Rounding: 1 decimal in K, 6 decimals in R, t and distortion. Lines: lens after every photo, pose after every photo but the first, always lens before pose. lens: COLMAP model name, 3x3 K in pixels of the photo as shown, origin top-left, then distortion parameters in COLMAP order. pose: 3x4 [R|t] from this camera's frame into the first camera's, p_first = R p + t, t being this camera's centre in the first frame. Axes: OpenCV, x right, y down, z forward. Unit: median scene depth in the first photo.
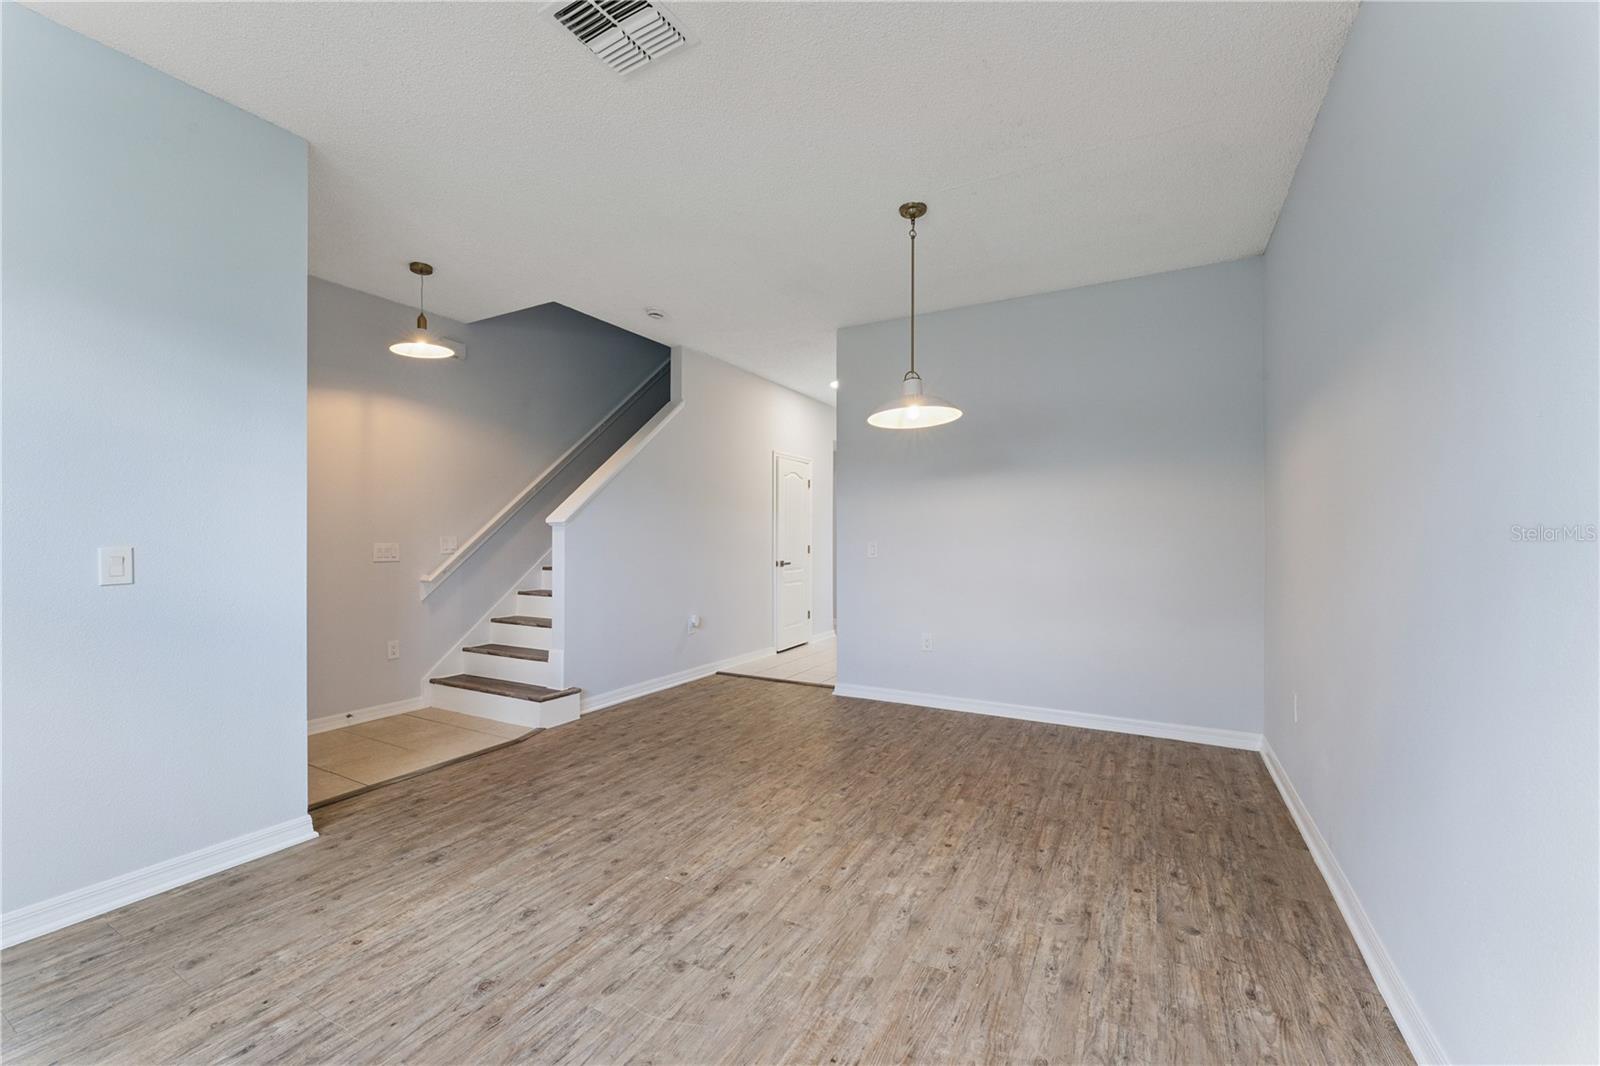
lens RADIAL K [[668.1, 0, 796.6], [0, 668.1, 532.6], [0, 0, 1]] dist [-0.004646, 0.000506]
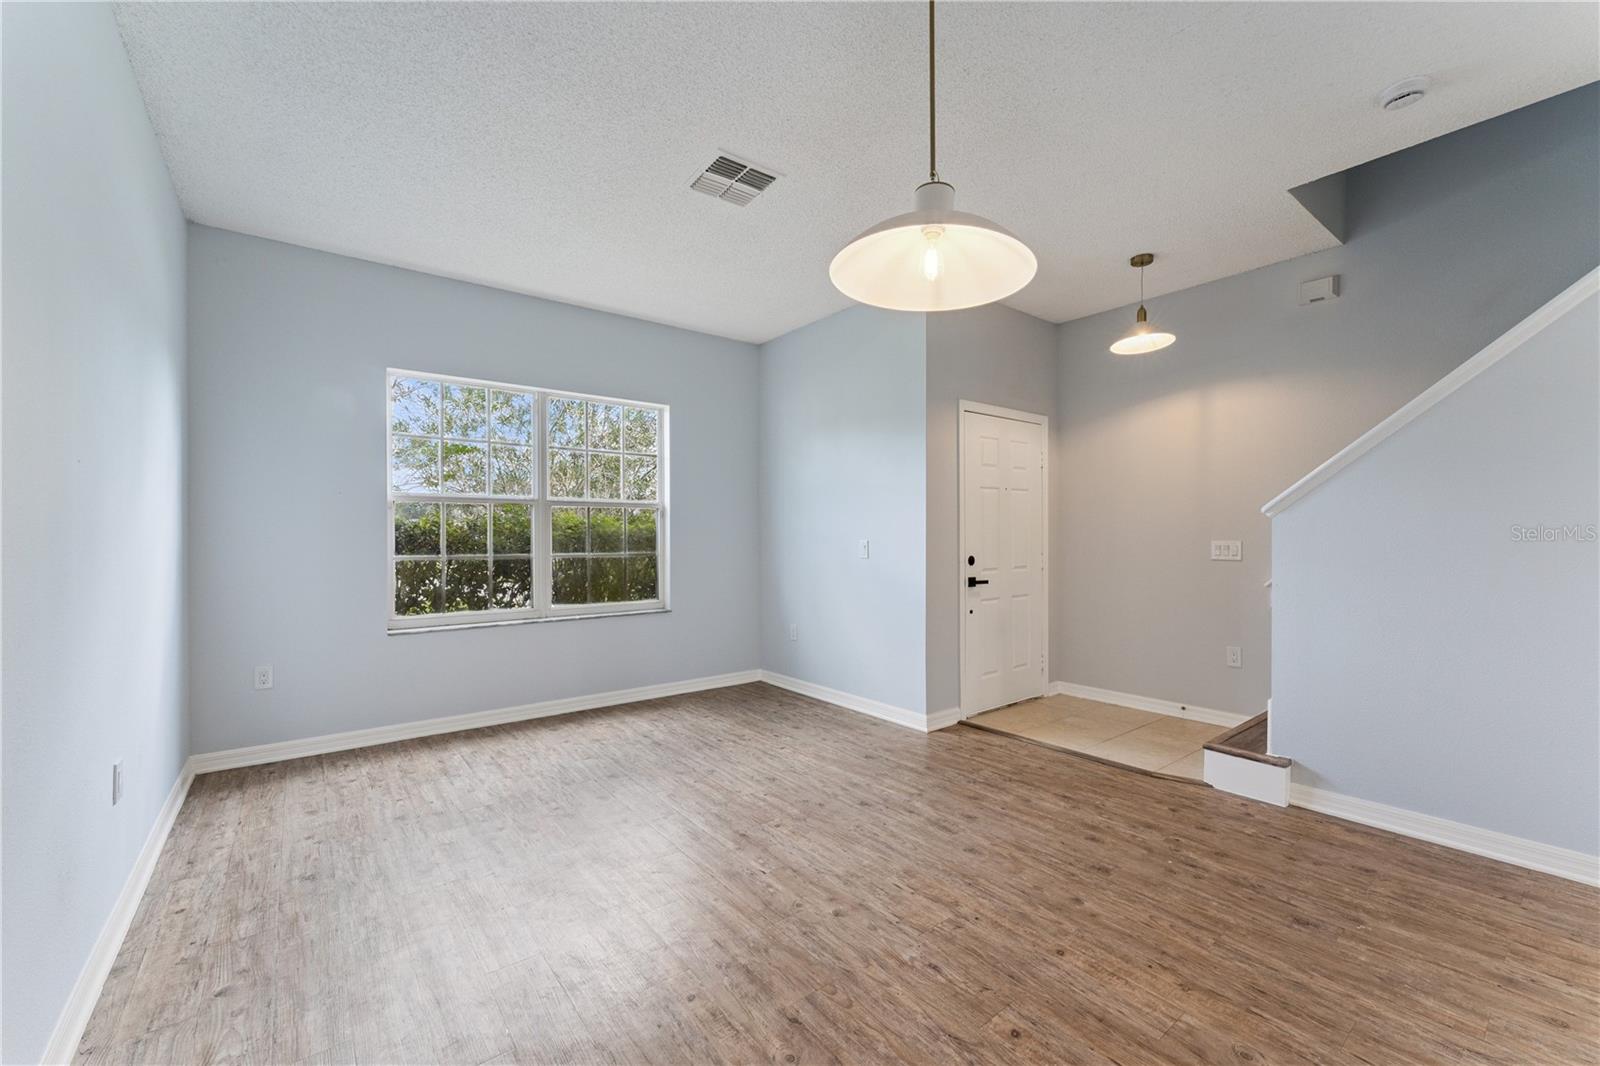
lens RADIAL K [[668.1, 0, 796.3], [0, 668.1, 537.1], [0, 0, 1]] dist [-0.004646, 0.000506]
pose [[-0.423748, 0.003514, -0.905773, 0.672048], [0.009500, 0.999955, -0.000565, 0.008093], [0.905730, -0.008844, -0.423762, 1.183248]]
